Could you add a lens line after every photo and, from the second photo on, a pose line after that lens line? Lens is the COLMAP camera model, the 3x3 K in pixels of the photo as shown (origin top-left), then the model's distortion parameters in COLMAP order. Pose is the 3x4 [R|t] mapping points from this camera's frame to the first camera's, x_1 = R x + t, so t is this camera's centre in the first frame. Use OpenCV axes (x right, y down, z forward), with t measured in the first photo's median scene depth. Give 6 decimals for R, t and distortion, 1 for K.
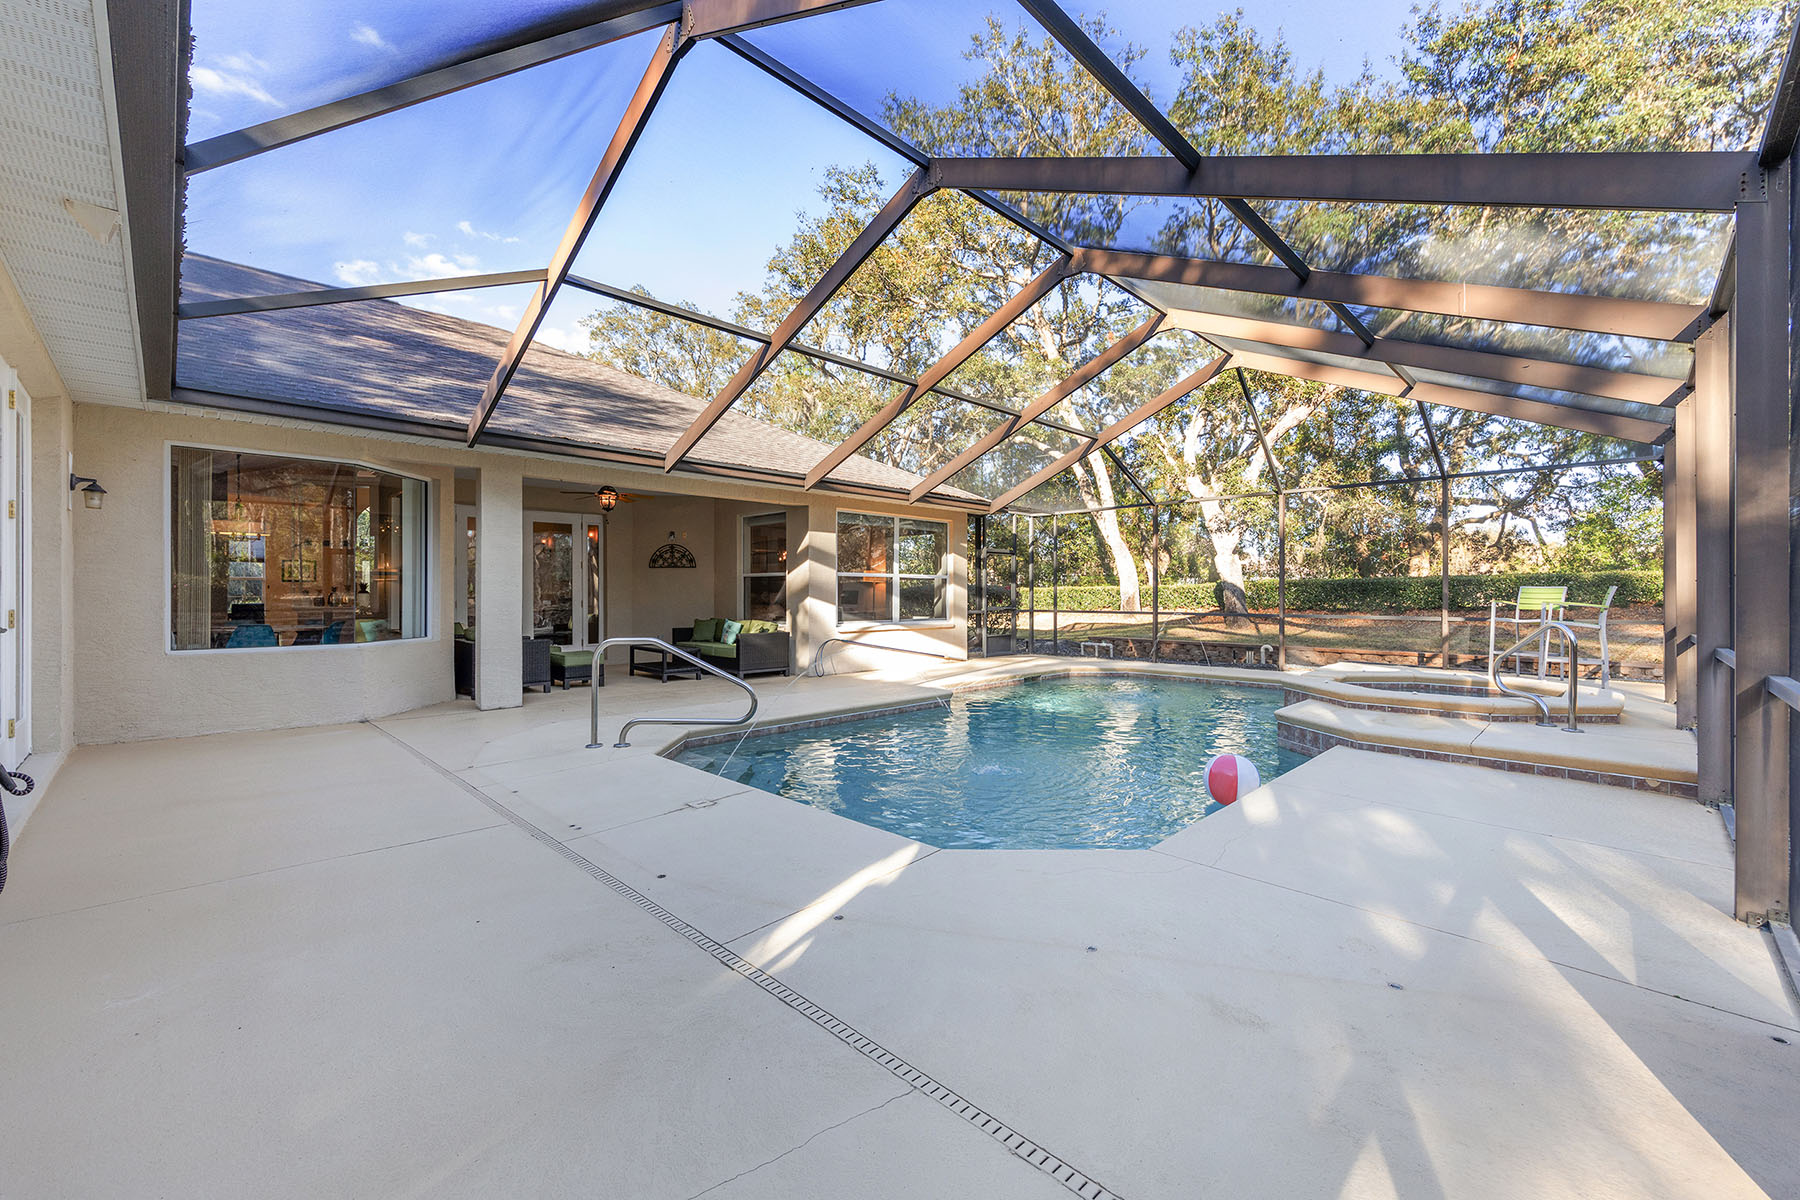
lens RADIAL K [[726.6, 0, 902.7], [0, 726.6, 595.7], [0, 0, 1]] dist [-0.002286, 0.001159]
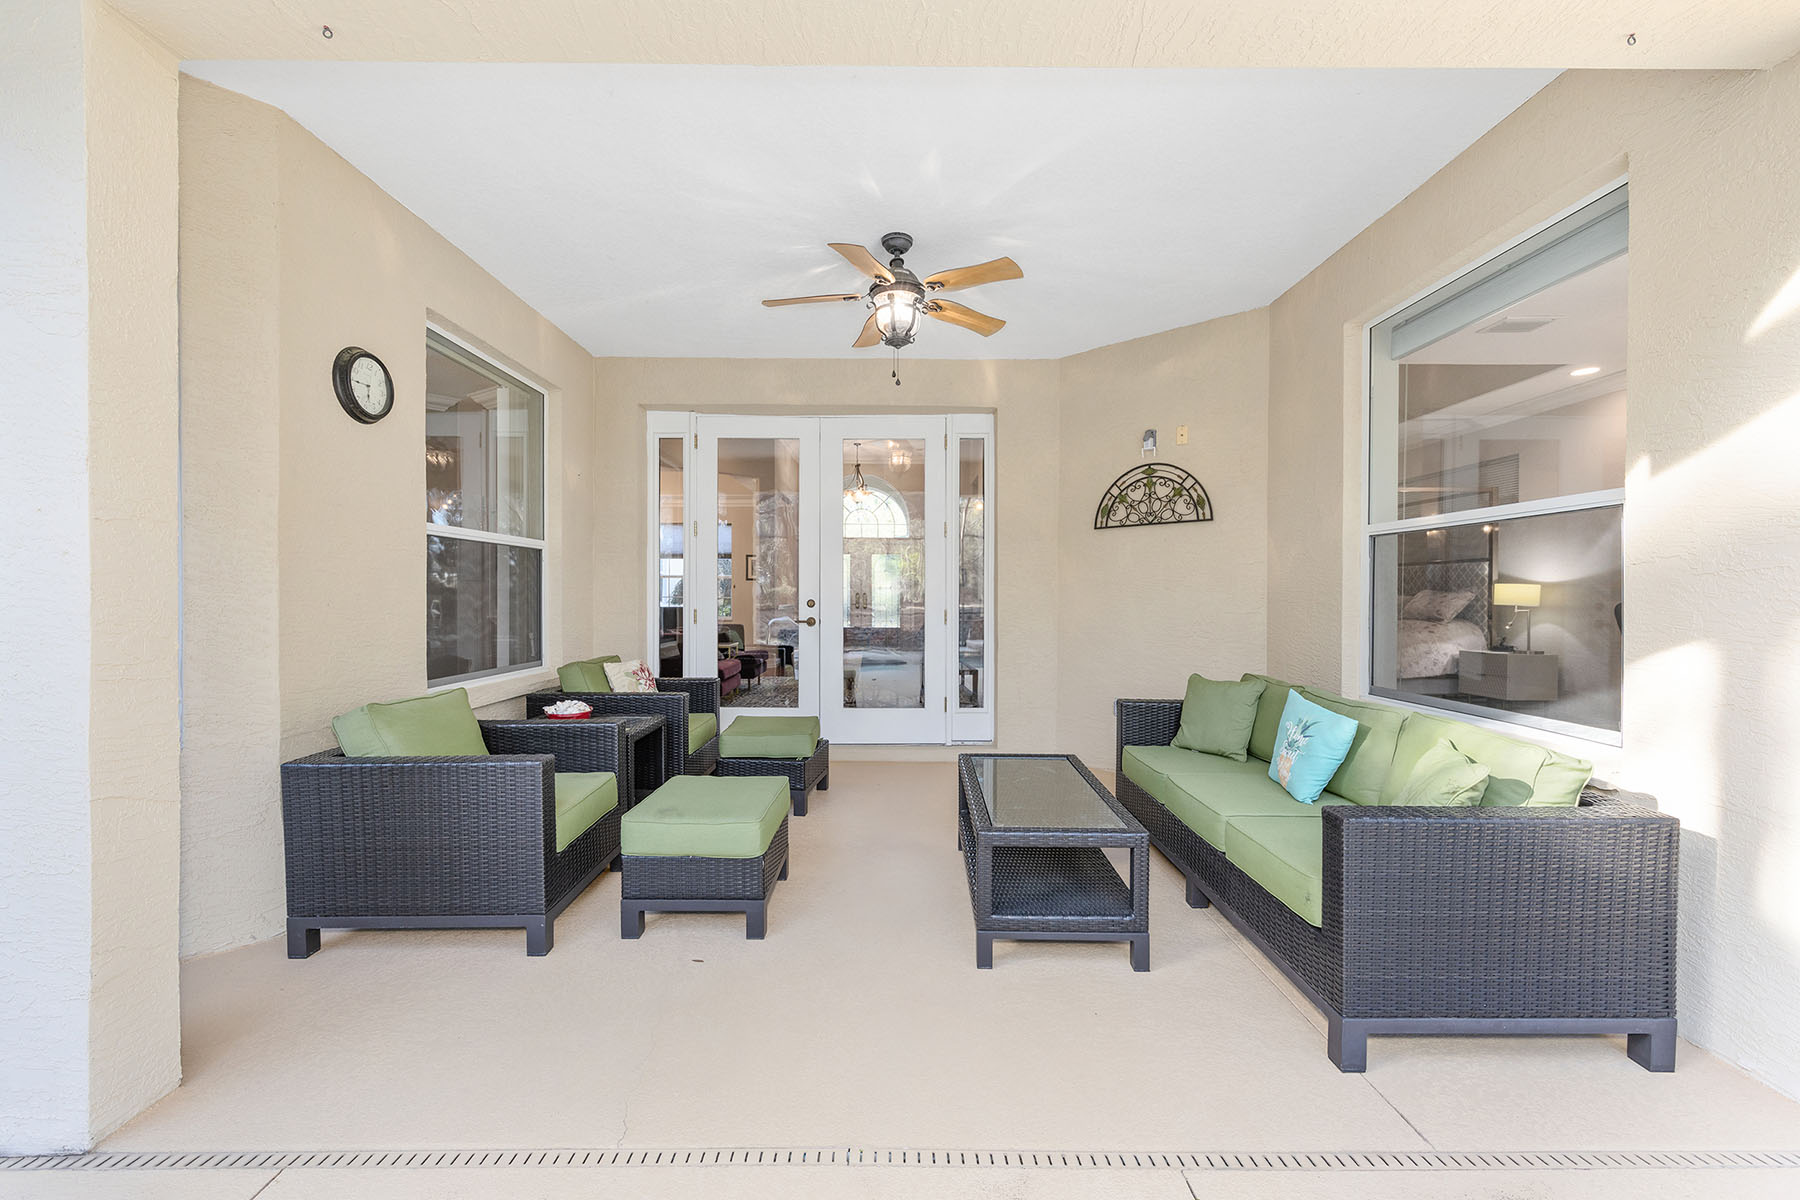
lens RADIAL K [[726.6, 0, 901.9], [0, 726.6, 598.9], [0, 0, 1]] dist [-0.002286, 0.001159]
pose [[0.706684, 0.005928, -0.707504, -0.145340], [-0.004446, 0.999982, 0.003938, -0.001272], [0.707515, 0.000362, 0.706698, 0.662943]]
